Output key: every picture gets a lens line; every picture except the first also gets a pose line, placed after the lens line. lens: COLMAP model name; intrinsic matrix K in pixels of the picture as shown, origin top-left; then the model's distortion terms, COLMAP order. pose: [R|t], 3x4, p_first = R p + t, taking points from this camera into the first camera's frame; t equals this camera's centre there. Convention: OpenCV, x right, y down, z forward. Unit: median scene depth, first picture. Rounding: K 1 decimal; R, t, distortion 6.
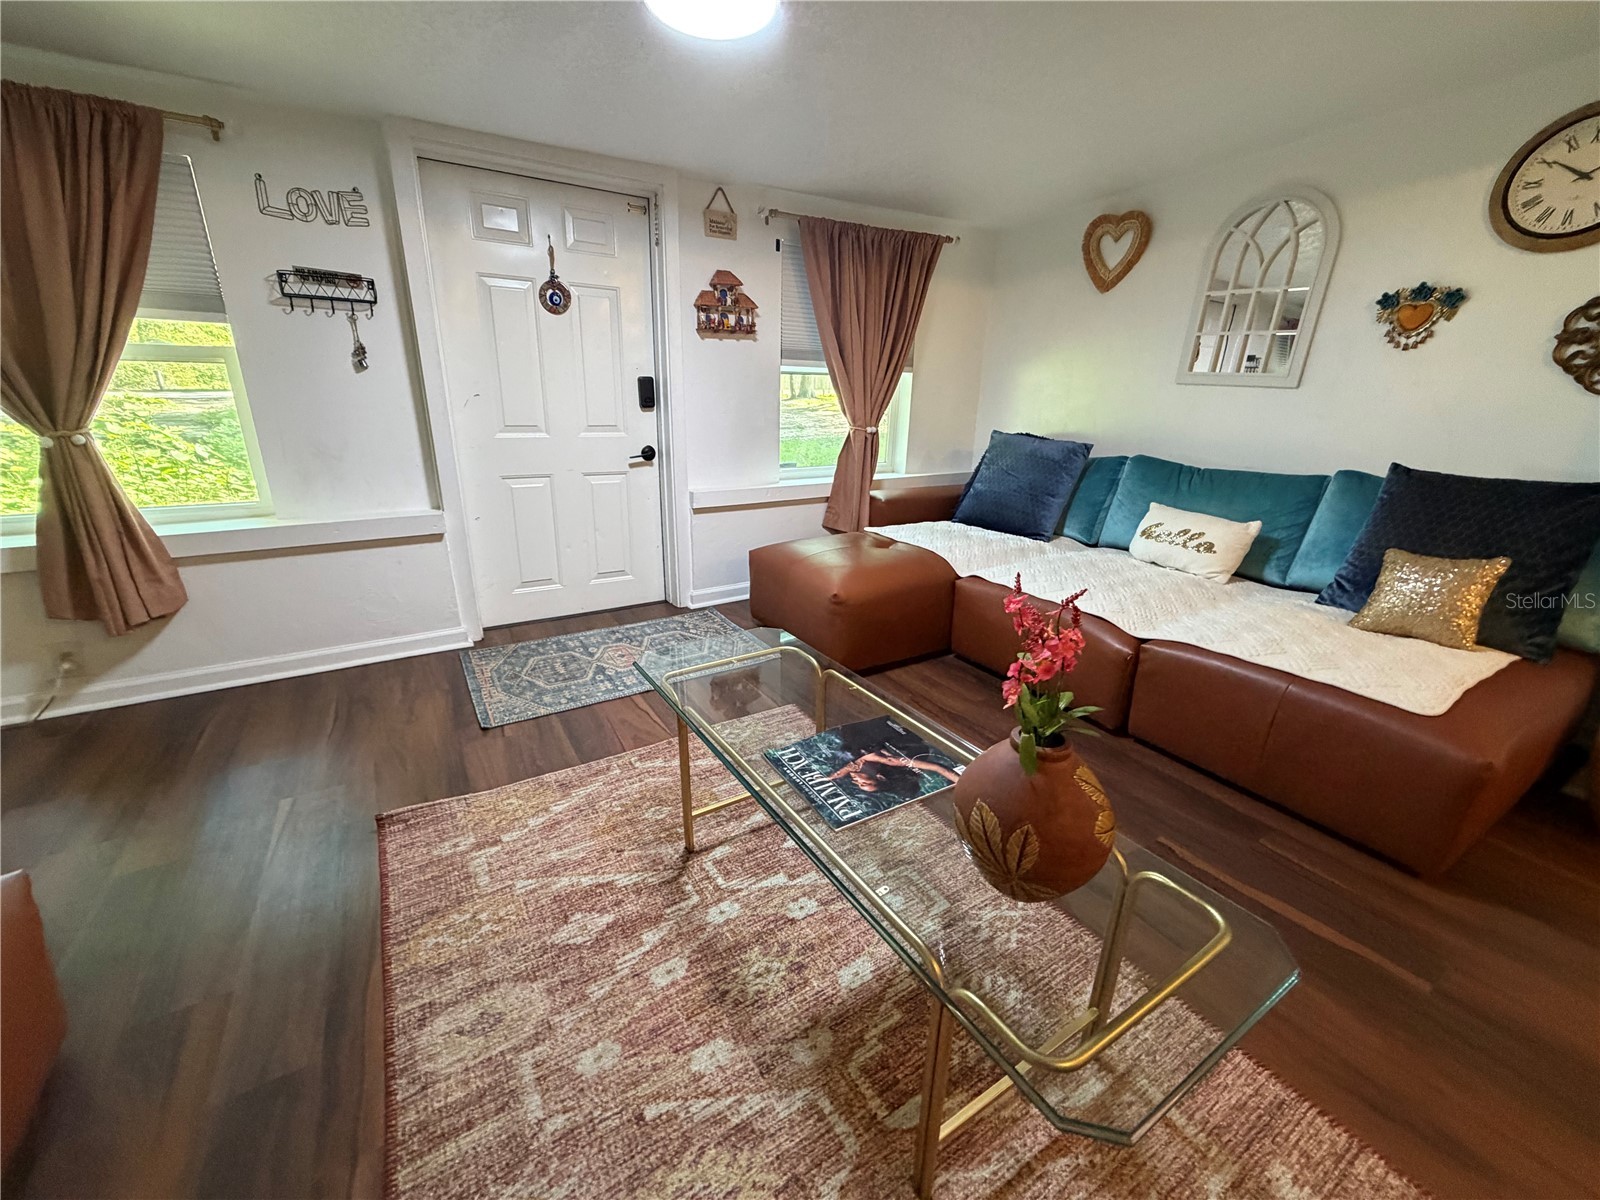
lens RADIAL K [[637.4, 0, 792.3], [0, 637.4, 602.1], [0, 0, 1]] dist [-0.000639, 0.000093]
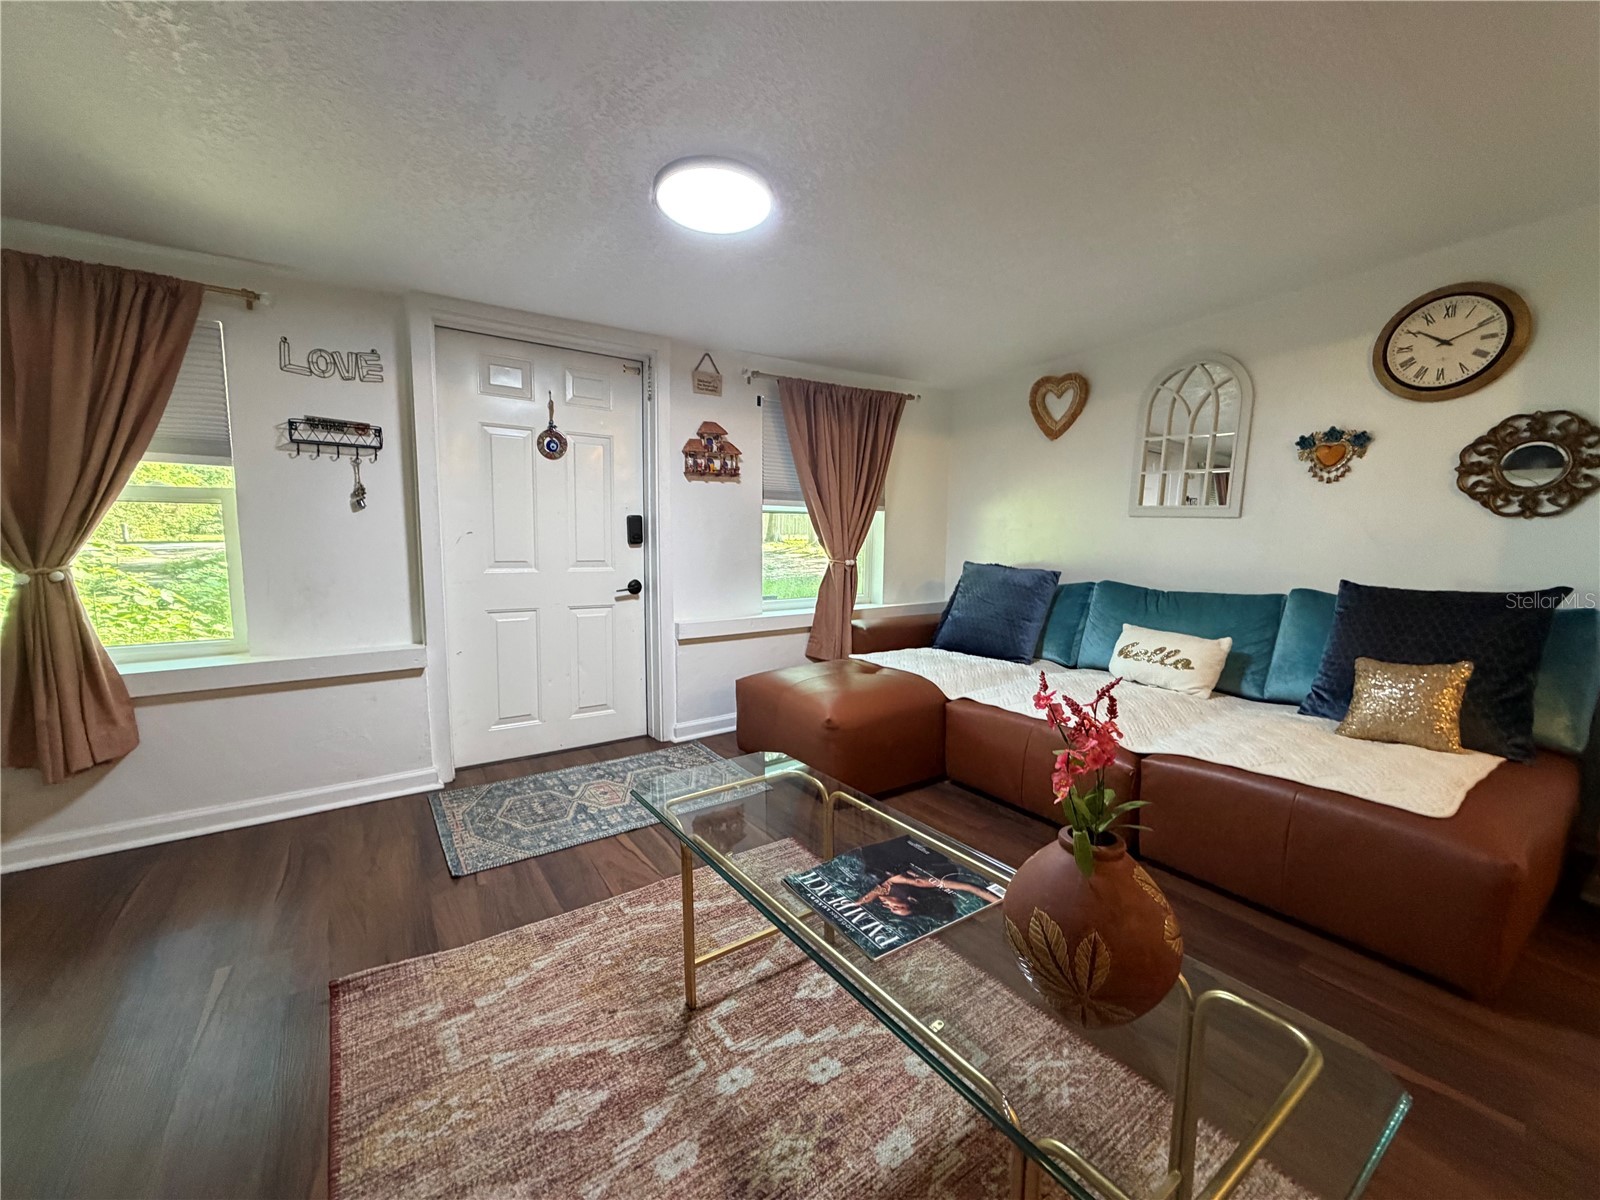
lens RADIAL K [[637.4, 0, 792.3], [0, 637.4, 602.1], [0, 0, 1]] dist [-0.000639, 0.000093]
pose [[0.998488, -0.017314, 0.052176, -0.038077], [0.028179, 0.976133, -0.215338, 0.022008], [-0.047202, 0.216483, 0.975145, 0.001655]]
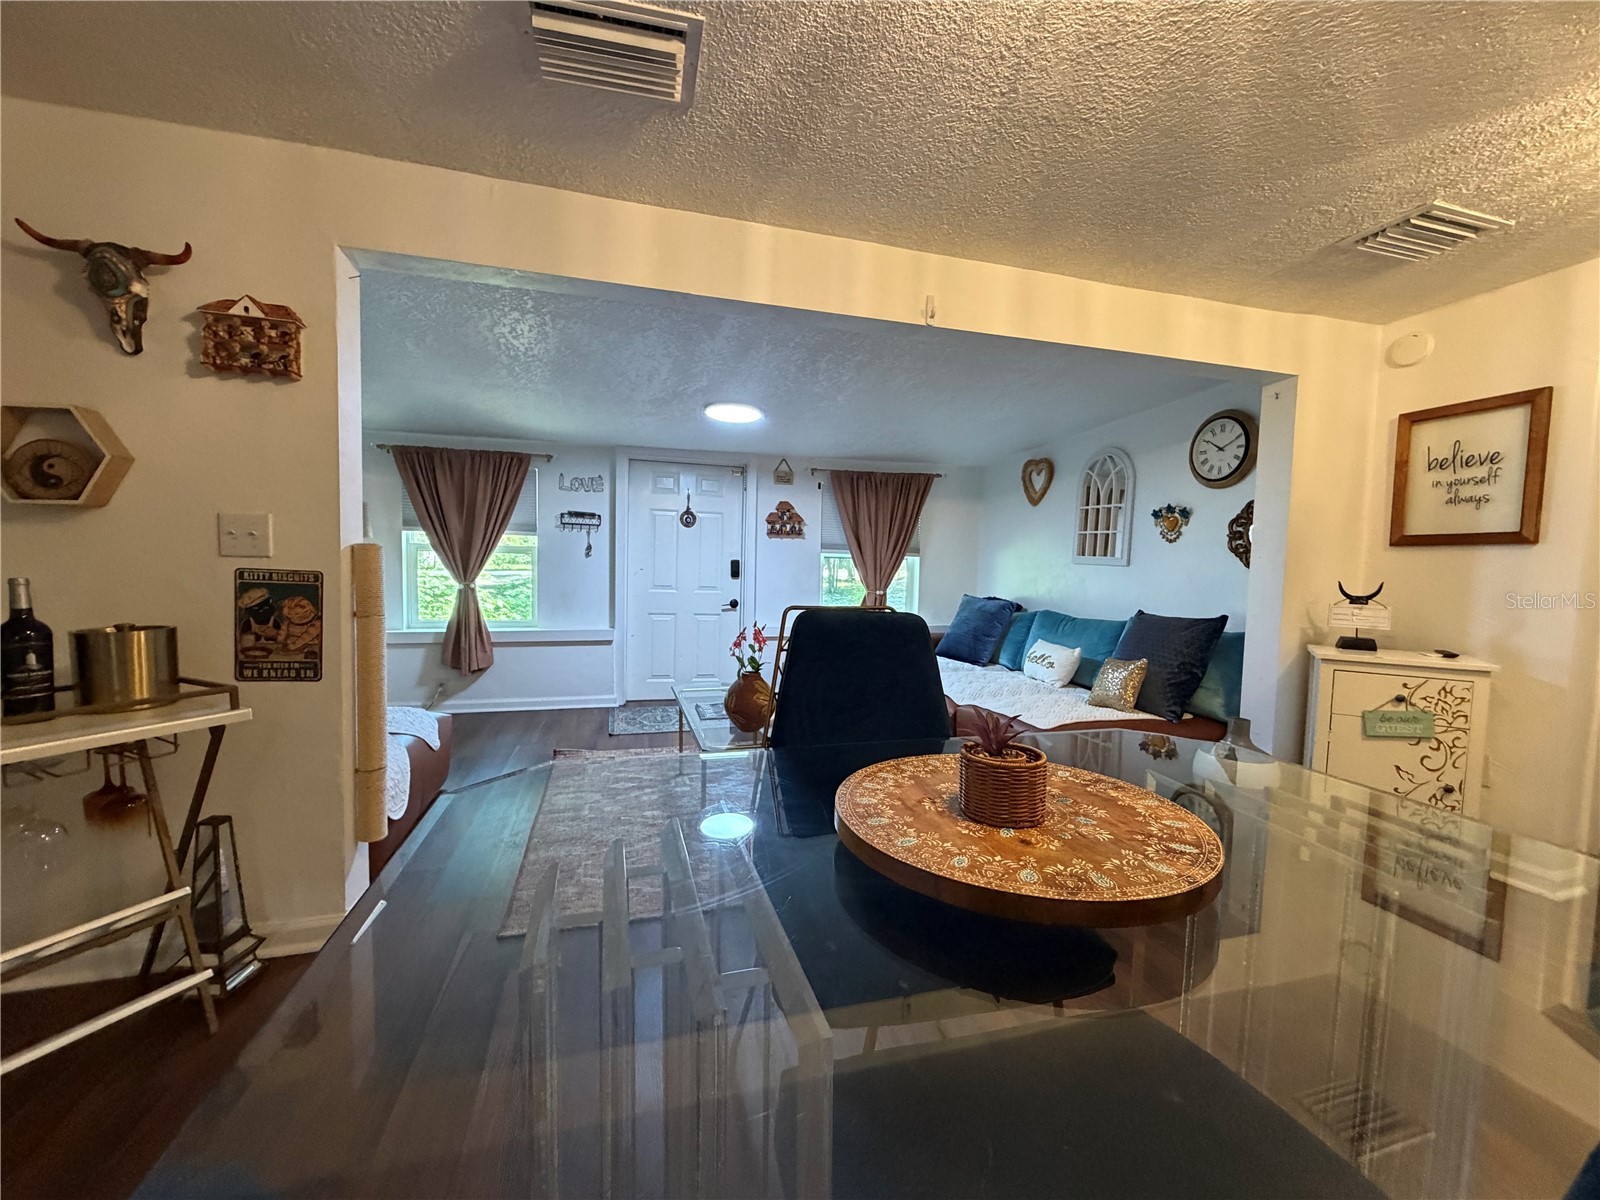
lens RADIAL K [[637.4, 0, 792.3], [0, 637.4, 602.1], [0, 0, 1]] dist [-0.000639, 0.000093]
pose [[0.960834, 0.017020, -0.276603, 0.508864], [-0.091283, 0.961848, -0.257905, 0.236864], [0.261661, 0.273053, 0.925730, -0.662913]]
